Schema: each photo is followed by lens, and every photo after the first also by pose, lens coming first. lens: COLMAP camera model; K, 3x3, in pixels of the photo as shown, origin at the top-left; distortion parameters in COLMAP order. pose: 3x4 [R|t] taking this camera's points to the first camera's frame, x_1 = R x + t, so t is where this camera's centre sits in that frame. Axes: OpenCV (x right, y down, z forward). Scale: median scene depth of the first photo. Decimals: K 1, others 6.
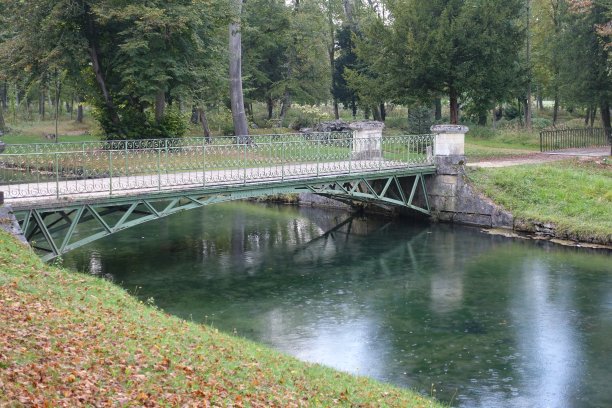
lens RADIAL K [[912.5, 0, 306.1], [0, 912.5, 204.1], [0, 0, 1]] dist [0.068516, 0.000000]
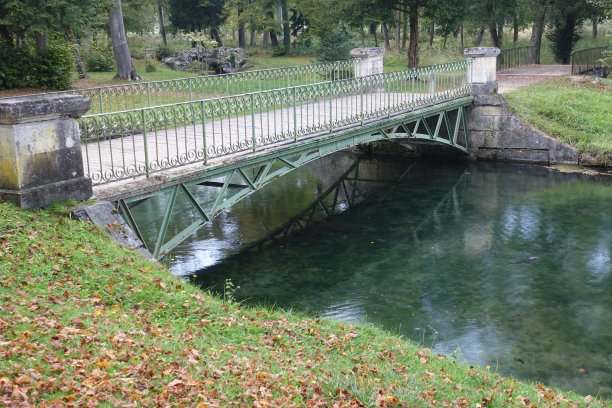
lens RADIAL K [[829.0, 0, 306.0], [0, 829.0, 204.4], [0, 0, 1]] dist [0.075212, 0.000000]
pose [[0.965756, -0.080127, 0.246768, -0.215094], [0.056352, 0.993192, 0.101954, -0.029346], [-0.253258, -0.084556, 0.963696, 0.275563]]
